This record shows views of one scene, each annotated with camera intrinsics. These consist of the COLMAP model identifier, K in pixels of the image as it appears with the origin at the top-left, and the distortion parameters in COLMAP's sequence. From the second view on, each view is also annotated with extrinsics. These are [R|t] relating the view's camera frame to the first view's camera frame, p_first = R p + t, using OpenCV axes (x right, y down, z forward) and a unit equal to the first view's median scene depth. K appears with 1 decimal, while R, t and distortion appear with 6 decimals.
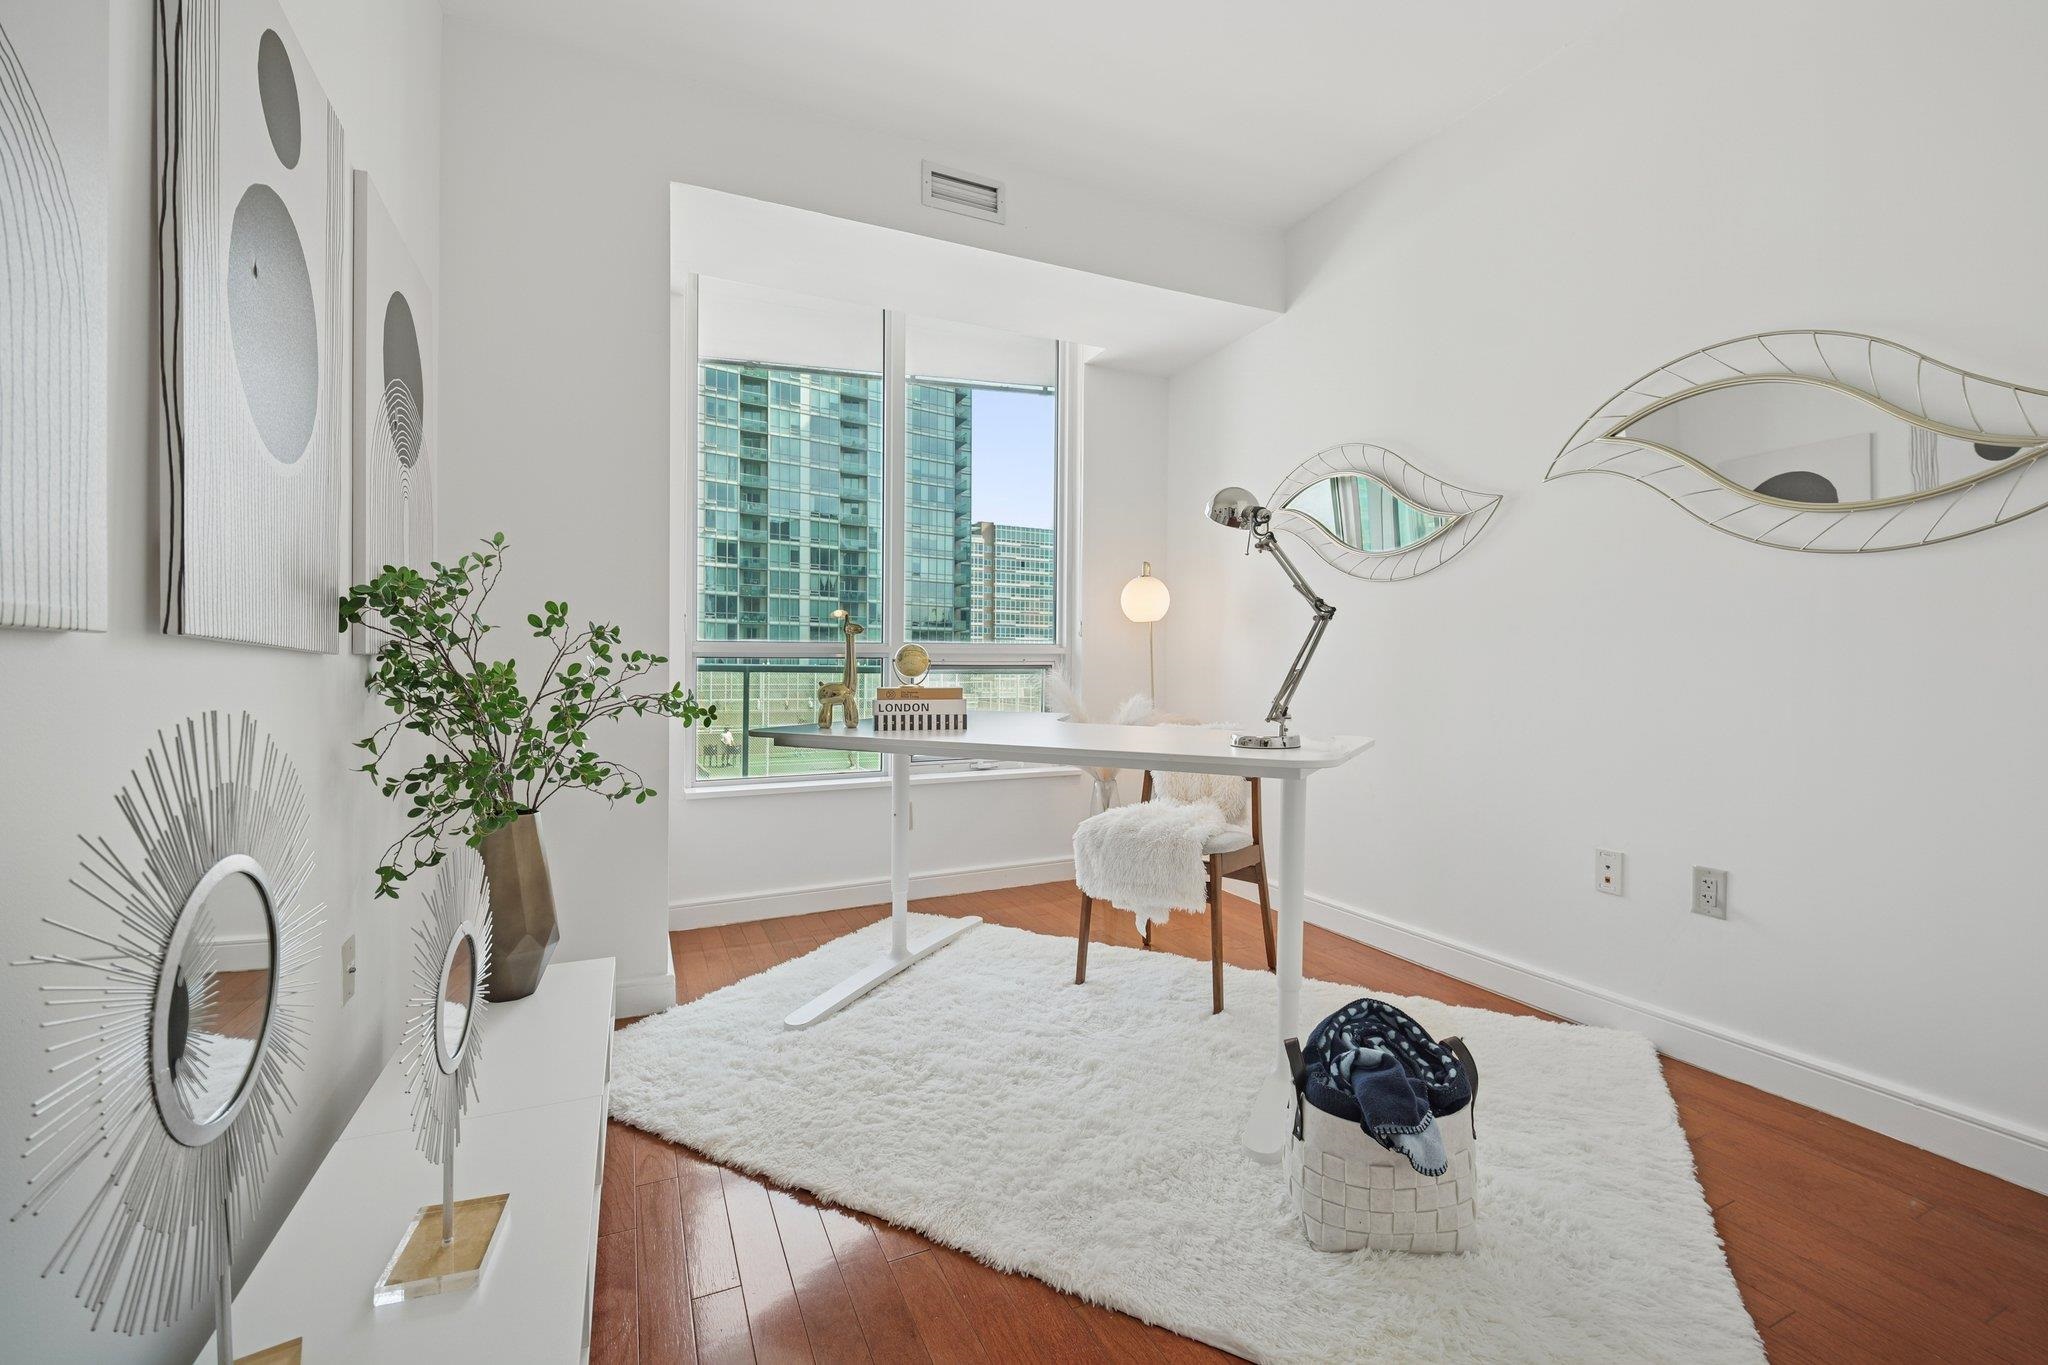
lens RADIAL K [[873.9, 0, 1019.4], [0, 873.9, 670.3], [0, 0, 1]] dist [0.011809, -0.008353]
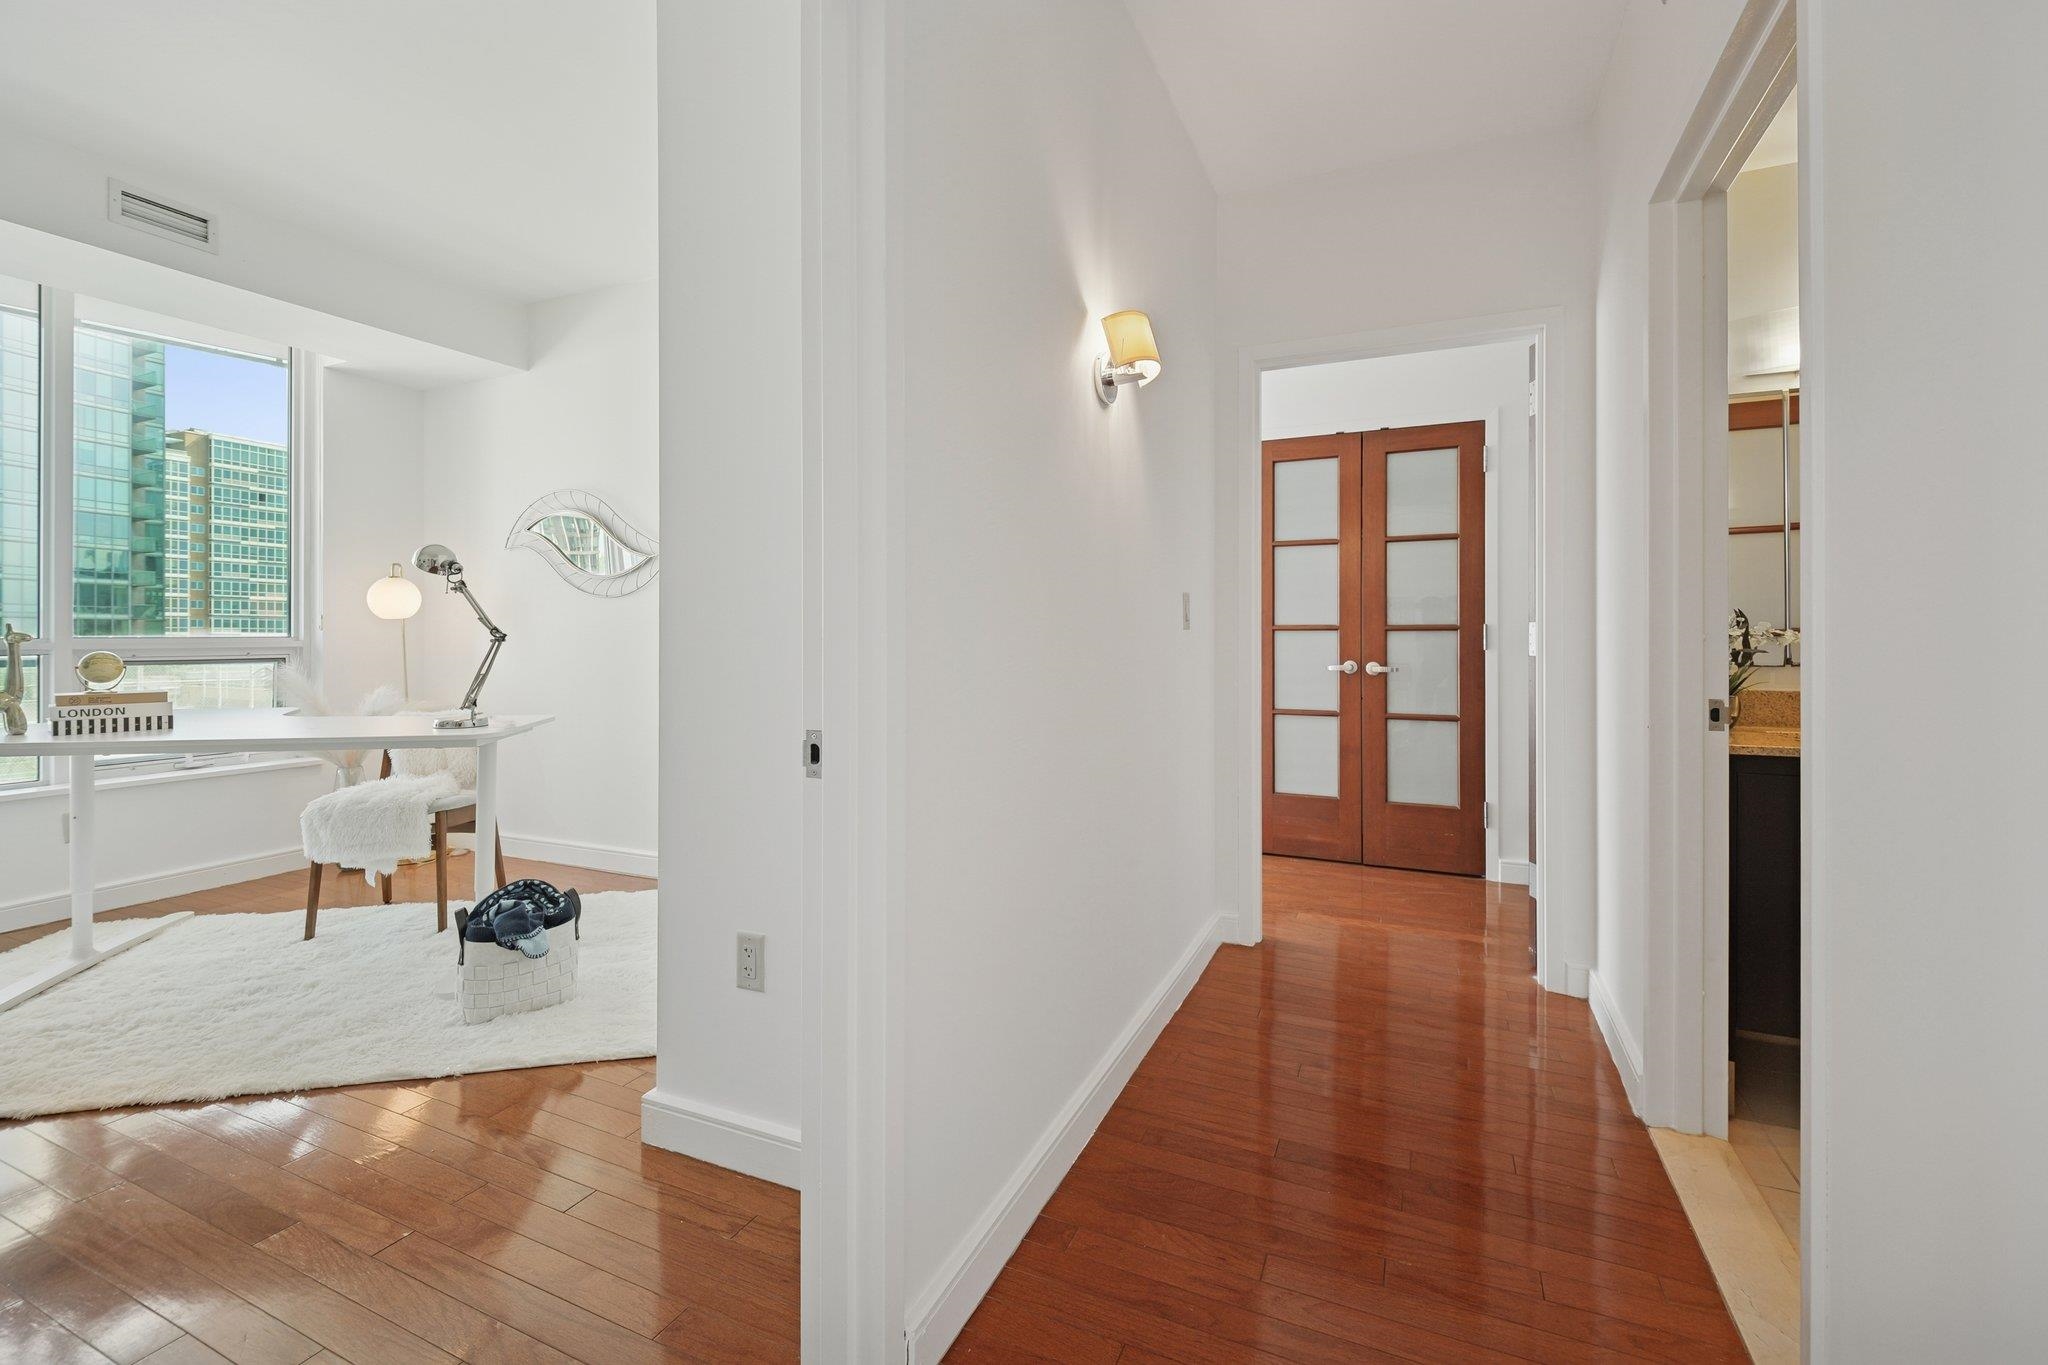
lens RADIAL K [[873.9, 0, 1023.3], [0, 873.9, 644.1], [0, 0, 1]] dist [0.011809, -0.008353]
pose [[0.752637, -0.006051, 0.658408, 0.020791], [0.002792, 0.999978, 0.005997, -0.044500], [-0.658430, -0.002675, 0.752638, -0.565297]]
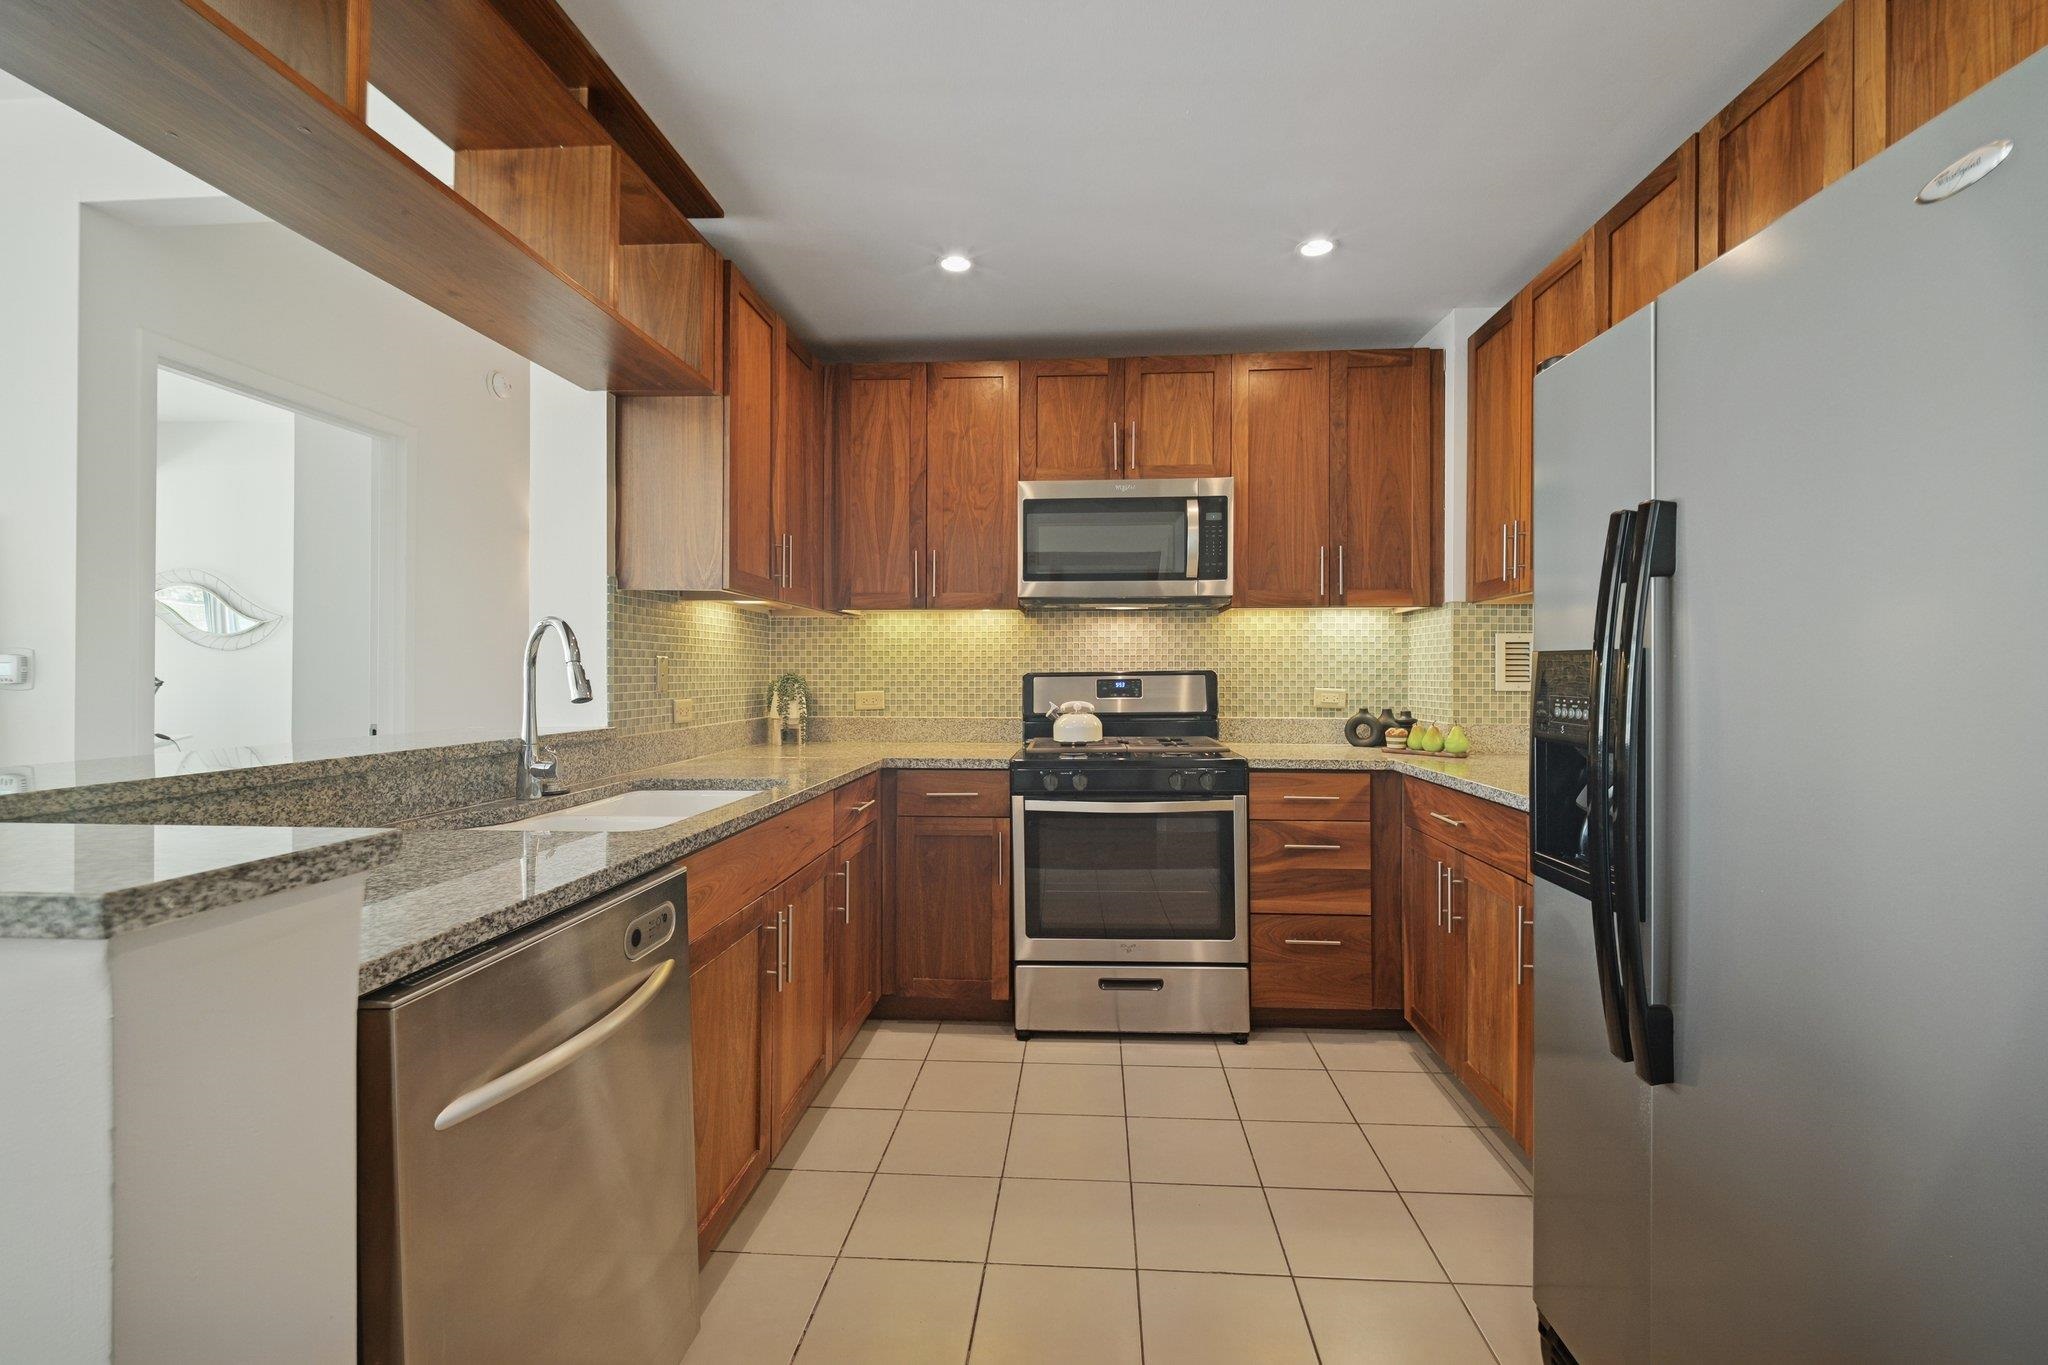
lens RADIAL K [[873.9, 0, 1024.3], [0, 873.9, 674.3], [0, 0, 1]] dist [0.011809, -0.008353]
pose [[0.483463, -0.000291, 0.875365, -0.461701], [-0.002196, 0.999996, 0.001545, -0.074298], [-0.875362, -0.002669, 0.483460, -1.691894]]
